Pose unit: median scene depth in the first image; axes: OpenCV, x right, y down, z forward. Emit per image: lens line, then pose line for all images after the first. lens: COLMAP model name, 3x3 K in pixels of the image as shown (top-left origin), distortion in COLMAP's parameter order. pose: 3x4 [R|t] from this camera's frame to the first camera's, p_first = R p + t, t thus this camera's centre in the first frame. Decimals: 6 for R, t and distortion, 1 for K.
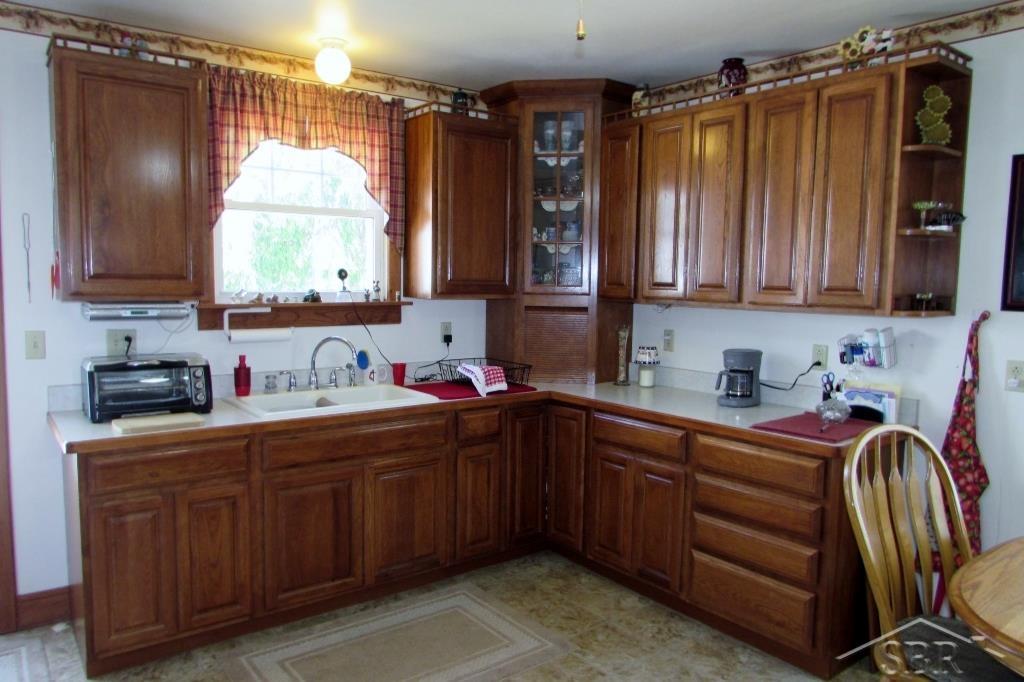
lens RADIAL K [[738.1, 0, 511.3], [0, 738.1, 336.1], [0, 0, 1]] dist [-0.005344, 0.007582]
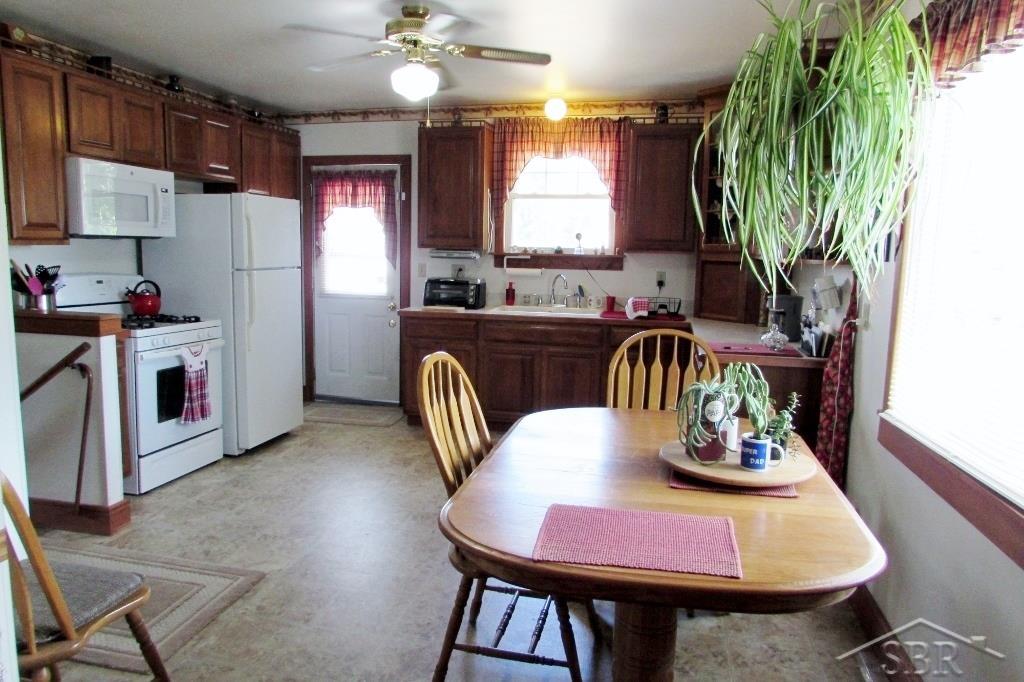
lens RADIAL K [[738.1, 0, 513.2], [0, 738.1, 344.9], [0, 0, 1]] dist [-0.005344, 0.007582]
pose [[0.640416, 0.103957, -0.760960, 0.952803], [-0.073605, 0.994544, 0.073923, 0.042323], [0.764493, 0.008669, 0.644574, -0.125559]]
